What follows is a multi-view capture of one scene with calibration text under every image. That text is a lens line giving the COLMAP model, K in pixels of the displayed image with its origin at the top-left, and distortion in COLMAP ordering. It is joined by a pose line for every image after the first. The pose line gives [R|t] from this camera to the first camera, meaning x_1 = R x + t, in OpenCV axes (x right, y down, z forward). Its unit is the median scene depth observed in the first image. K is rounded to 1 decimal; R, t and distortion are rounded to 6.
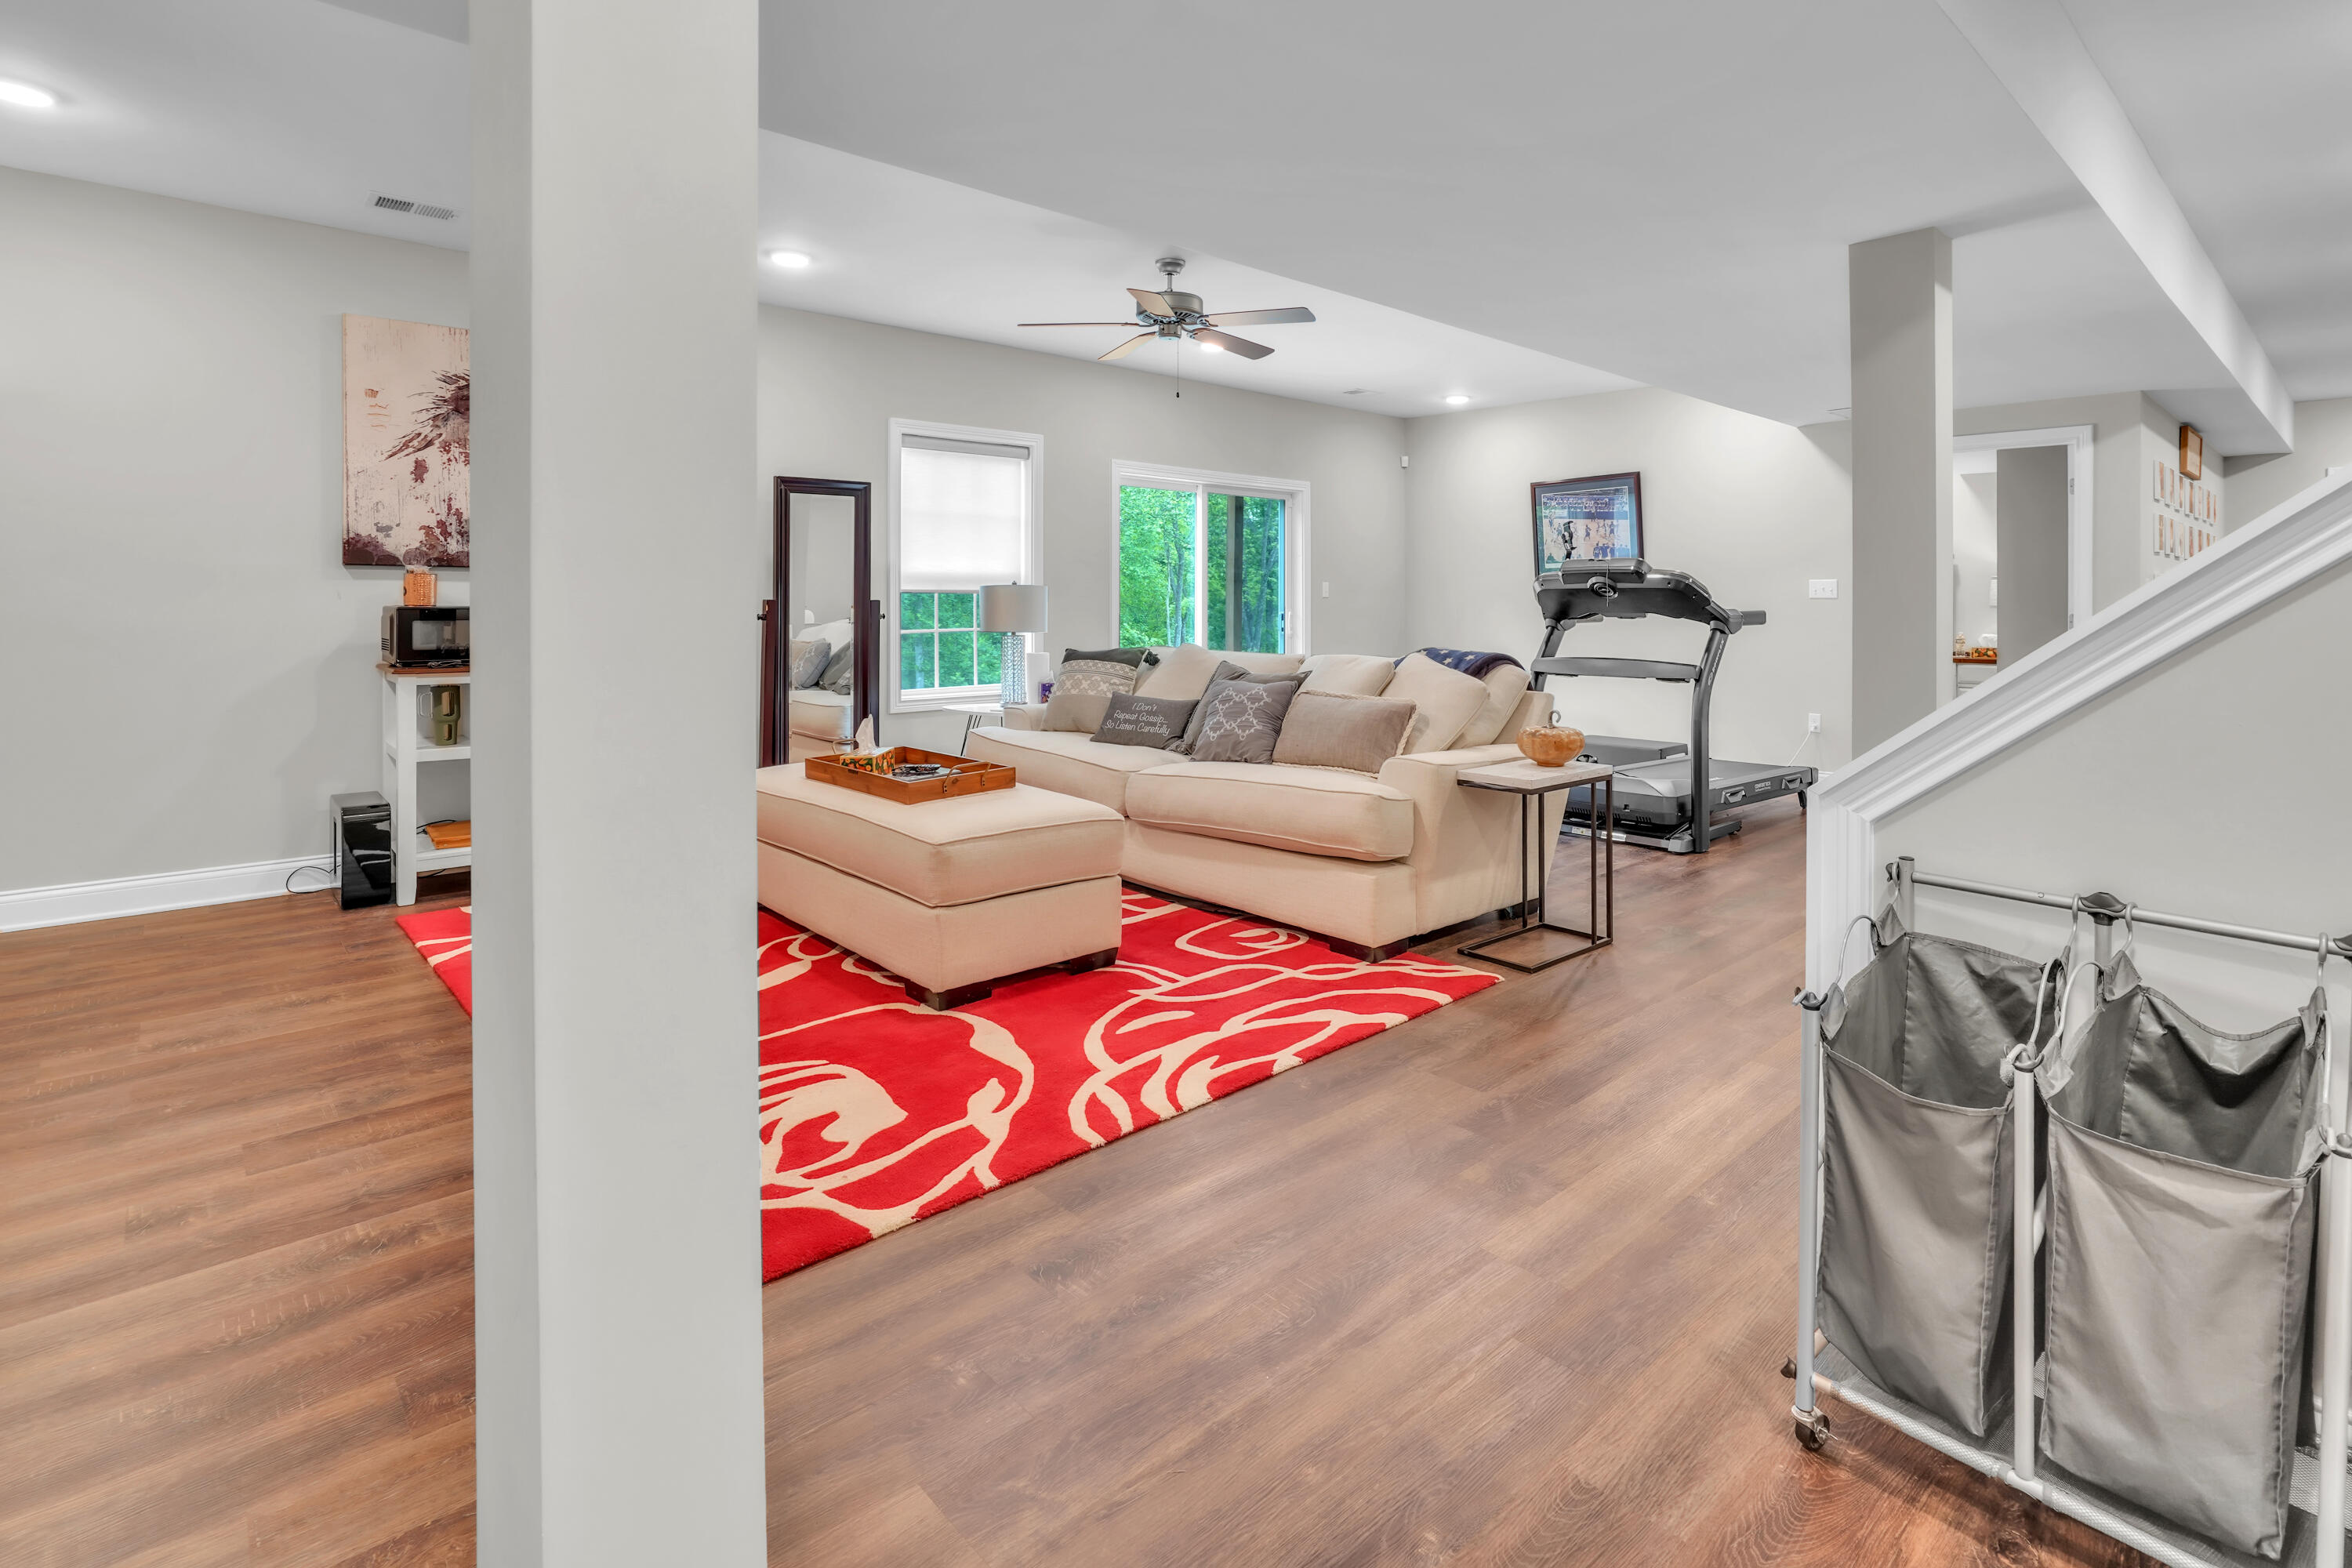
lens RADIAL K [[1151.7, 0, 1175.0], [0, 1151.7, 588.7], [0, 0, 1]] dist [-0.016404, 0.001121]
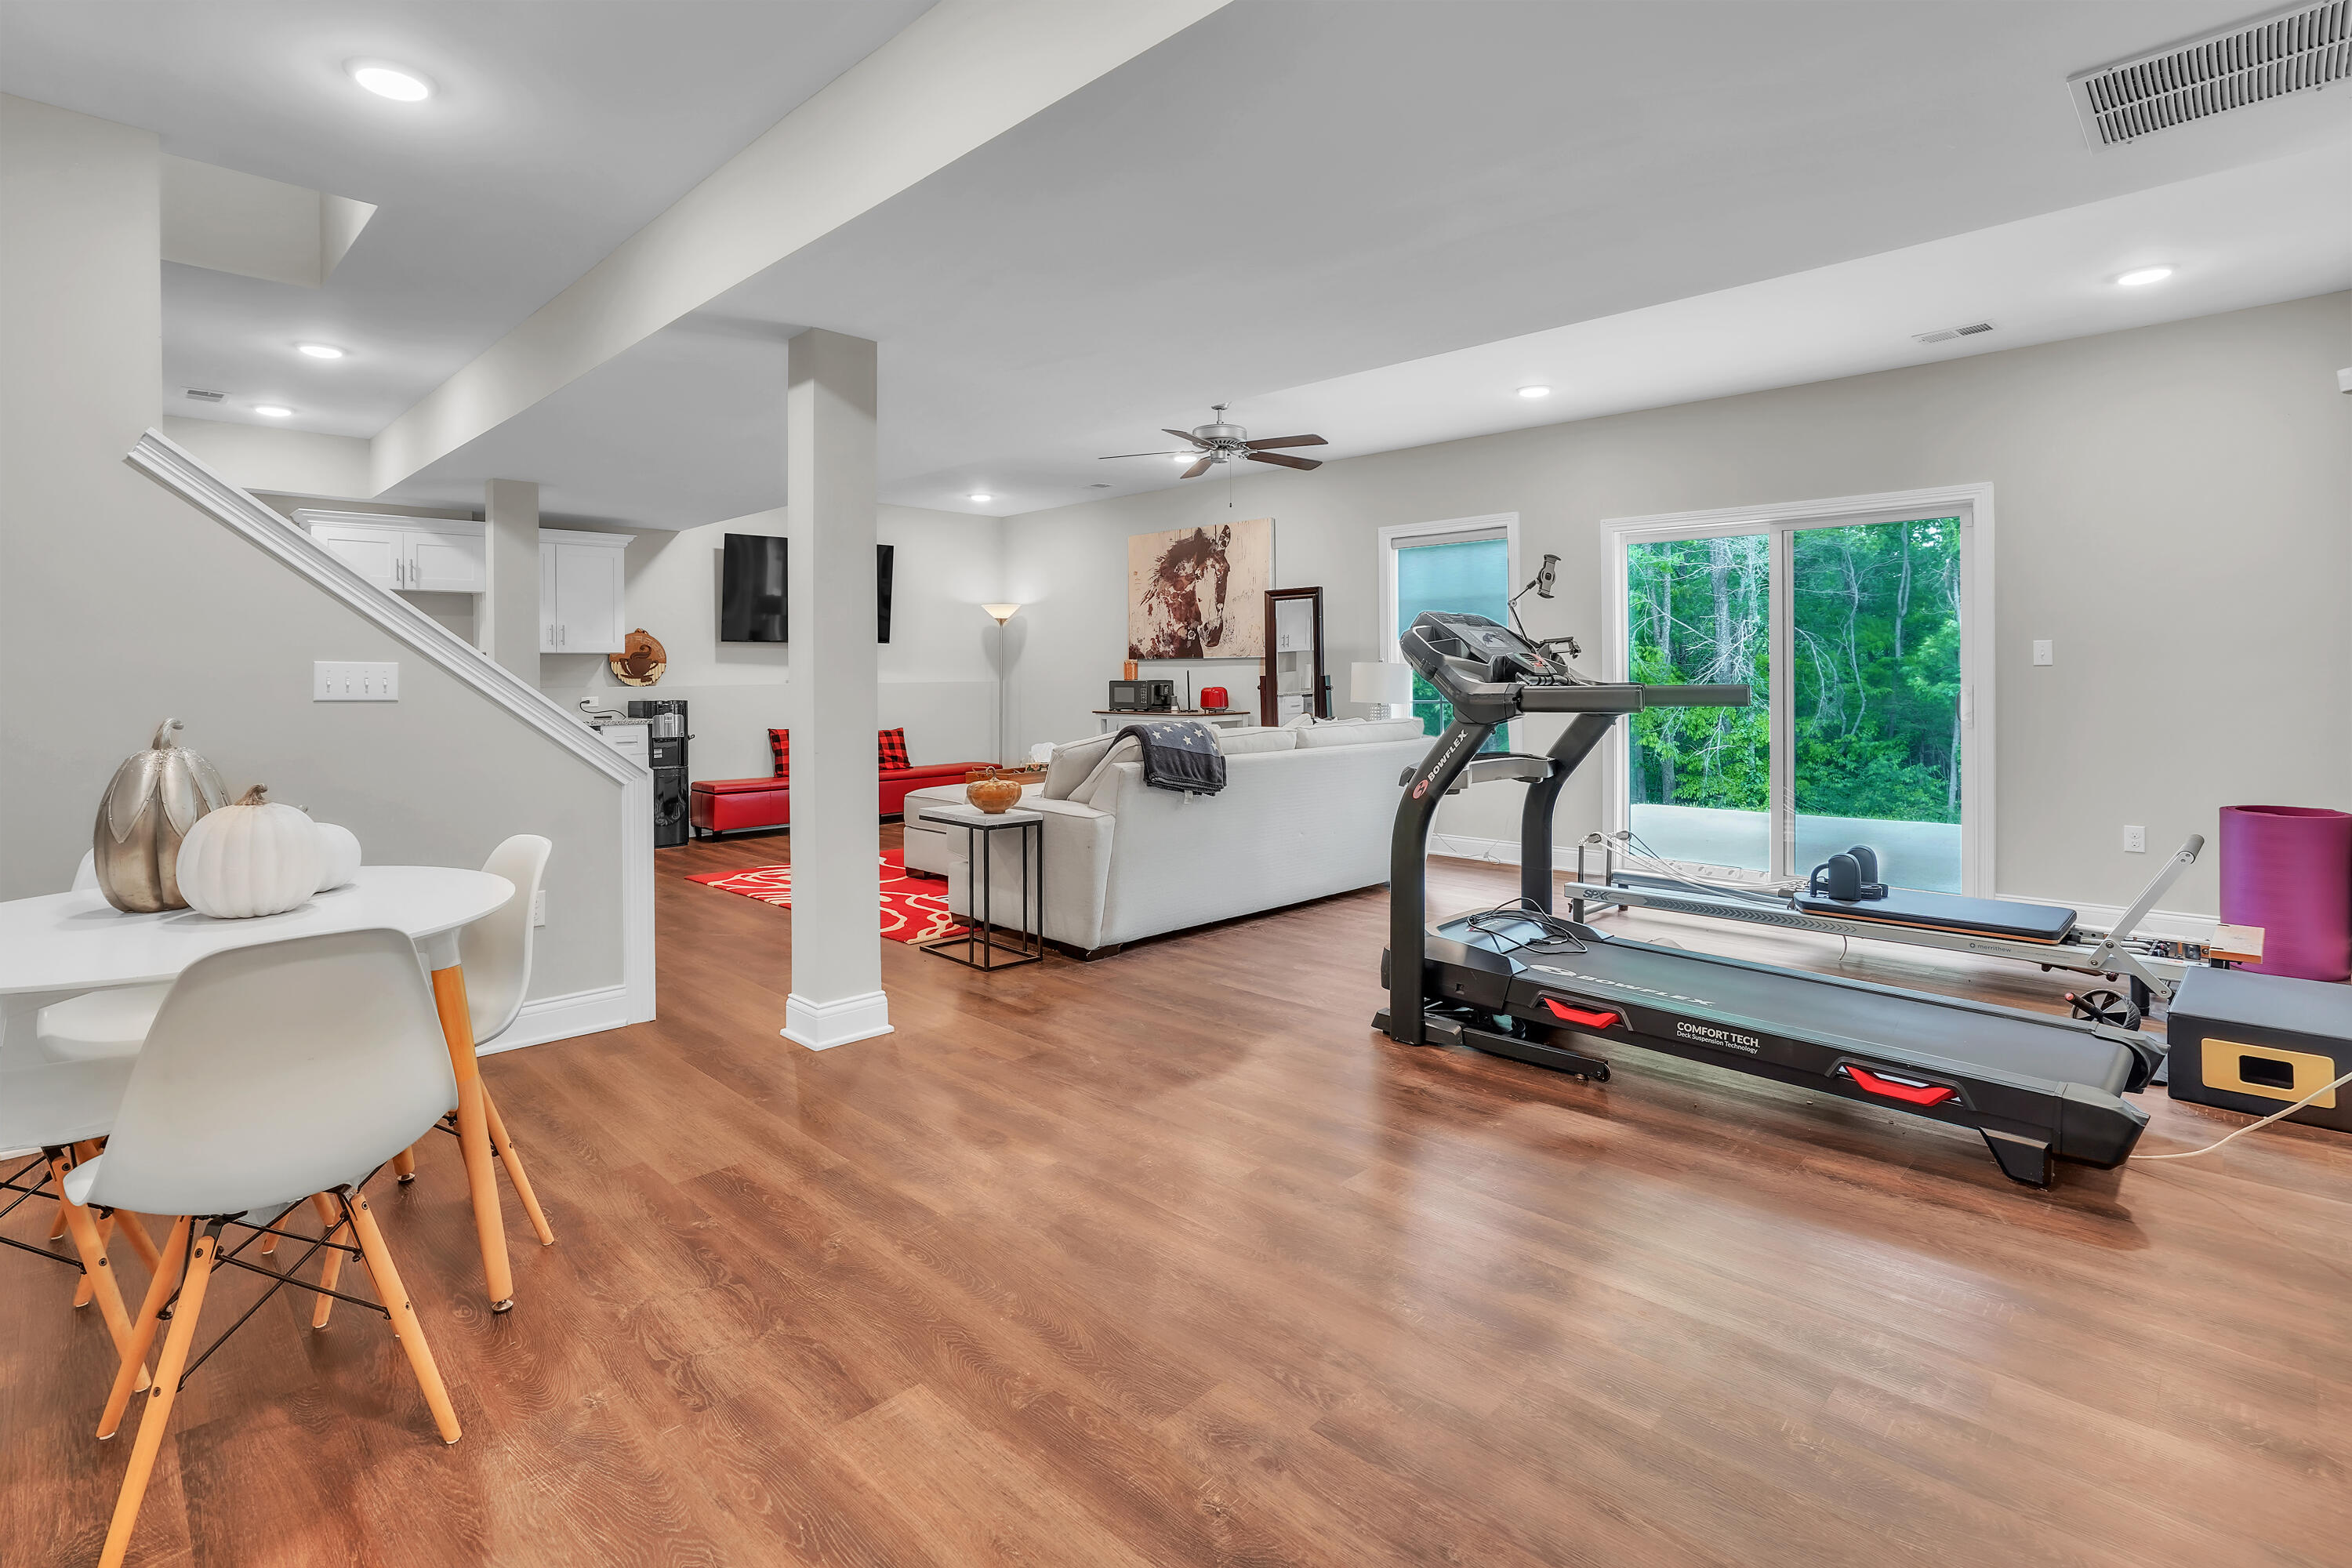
lens RADIAL K [[1108.7, 0, 1147.3], [0, 1108.7, 685.9], [0, 0, 1]] dist [-0.017571, 0.000061]
pose [[0.051453, 0.004439, -0.998666, 1.216833], [0.012760, 0.999906, 0.005102, 0.016035], [0.998594, -0.013005, 0.051391, 0.904967]]
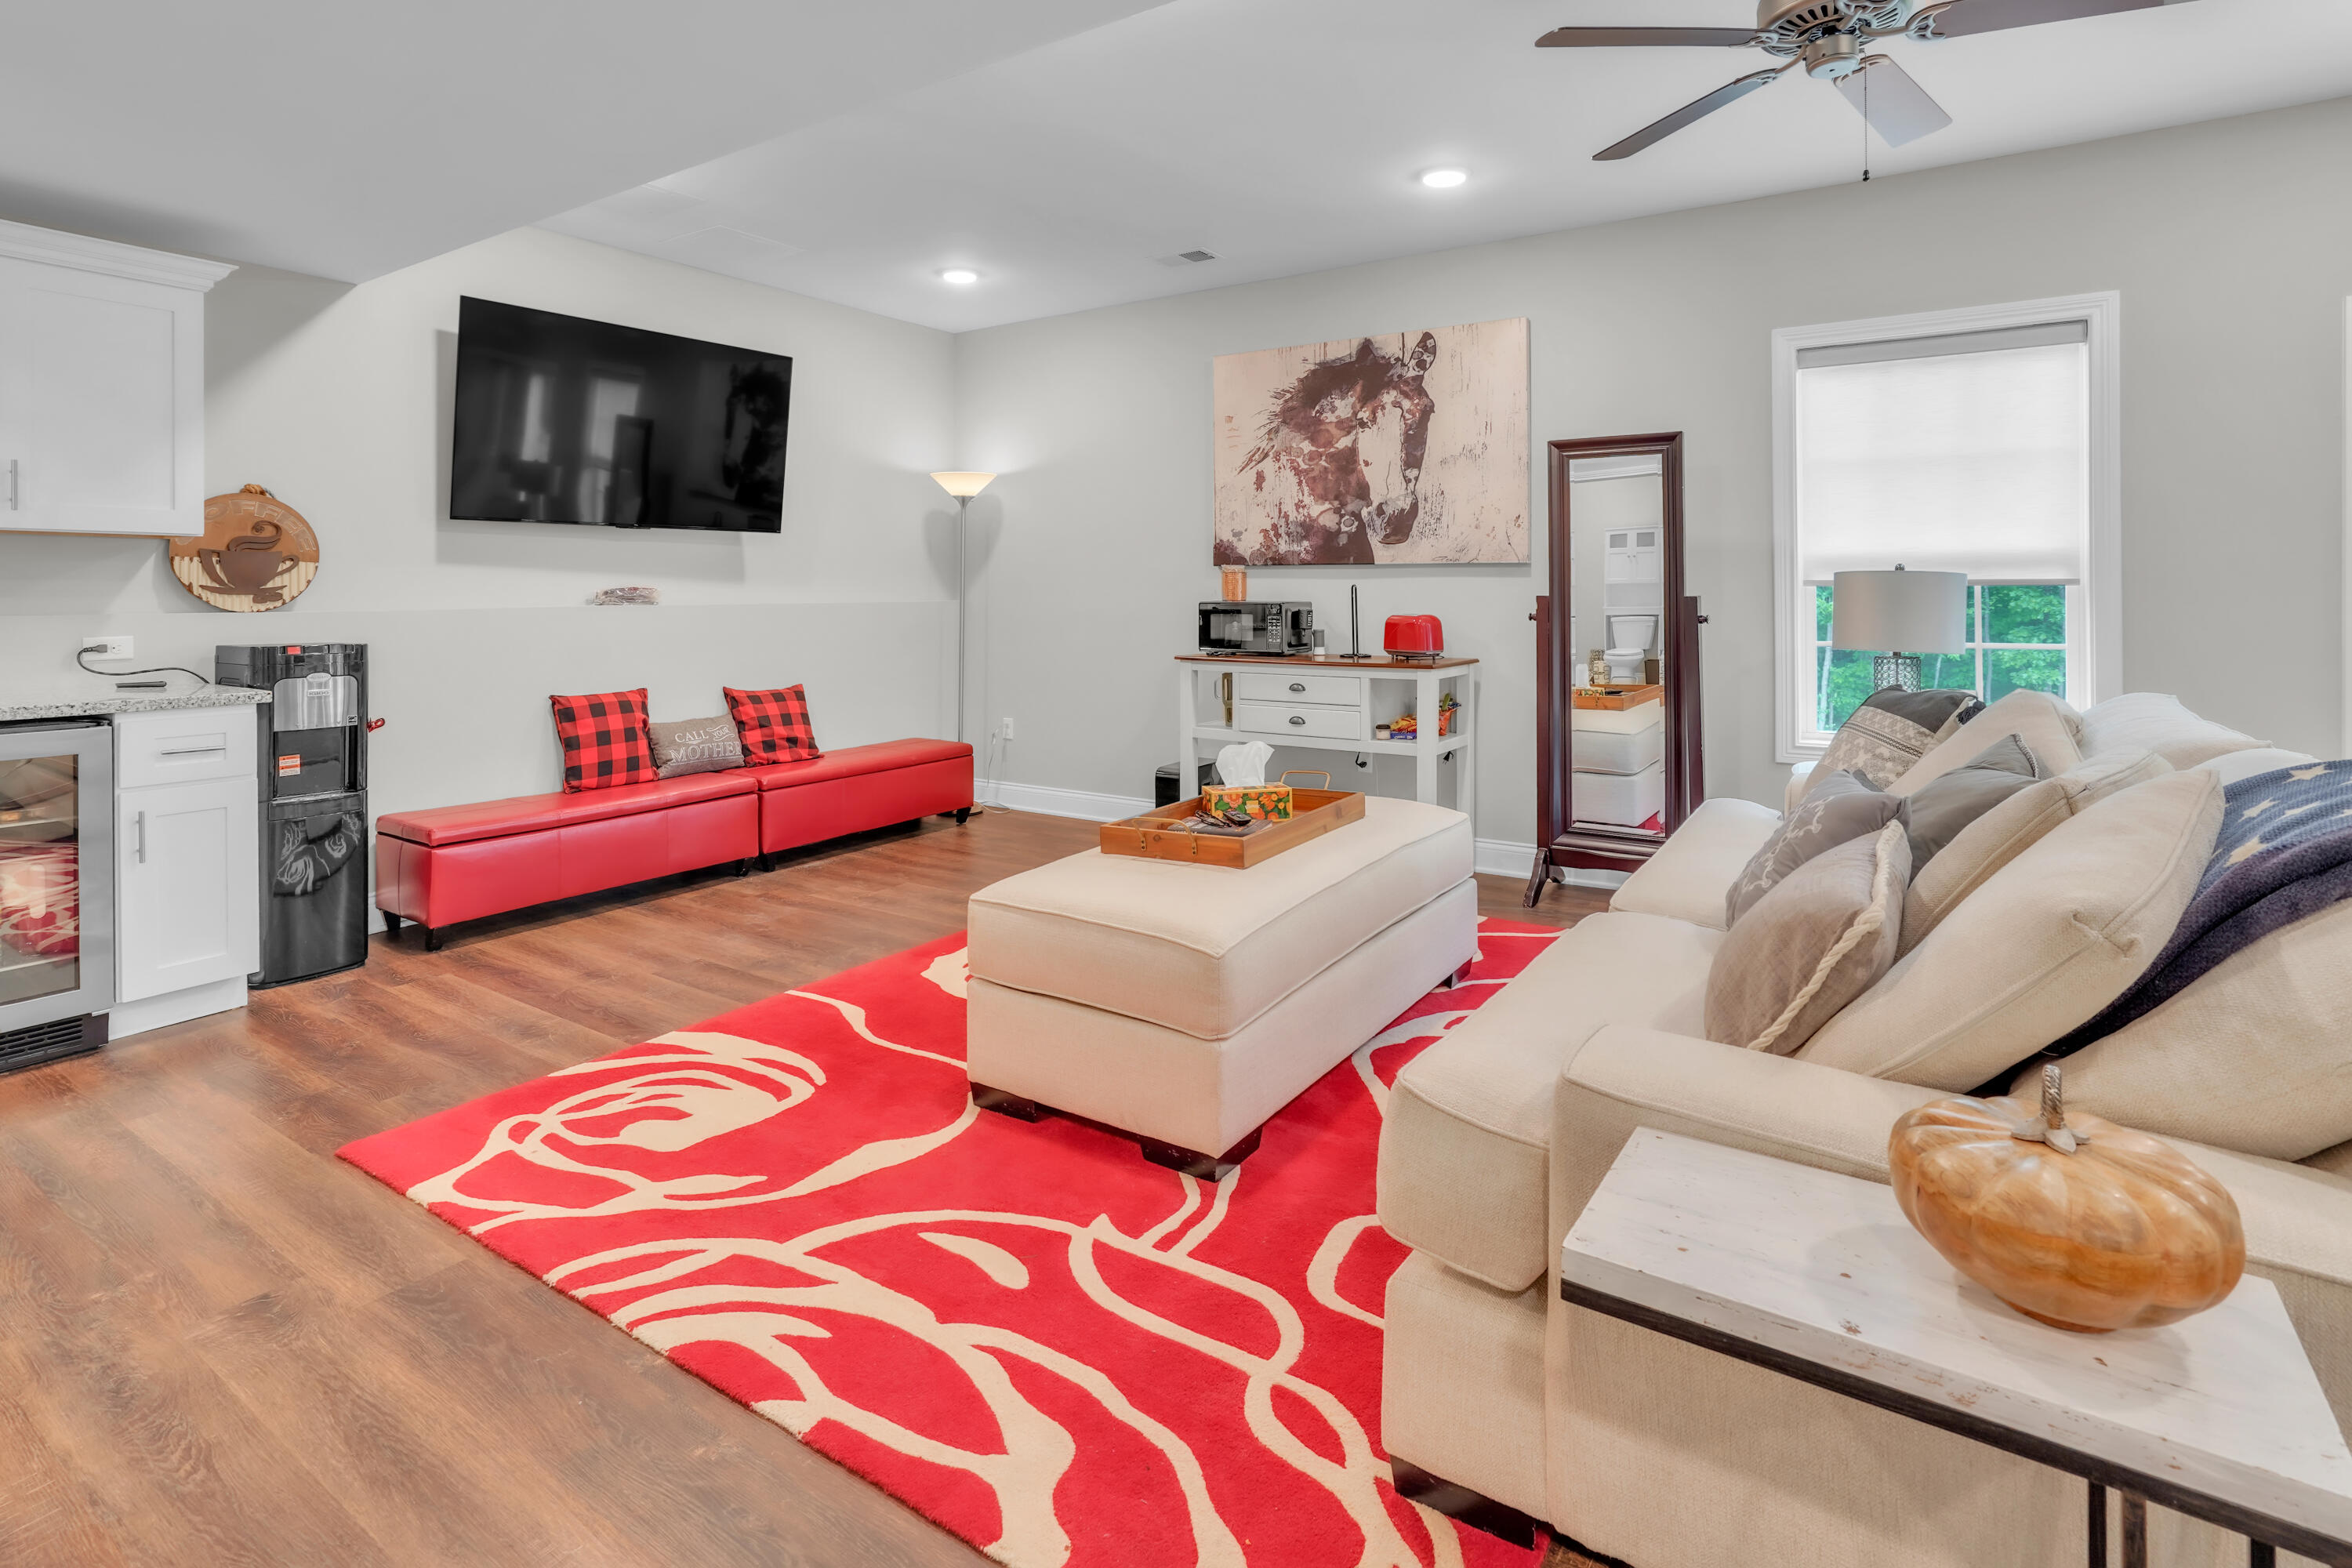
lens RADIAL K [[1151.7, 0, 1175.0], [0, 1151.7, 588.7], [0, 0, 1]] dist [-0.016404, 0.001121]
pose [[0.256317, -0.005904, -0.966575, 0.417953], [0.007538, 0.999963, -0.004109, 0.007340], [0.966563, -0.006233, 0.256352, 0.633176]]
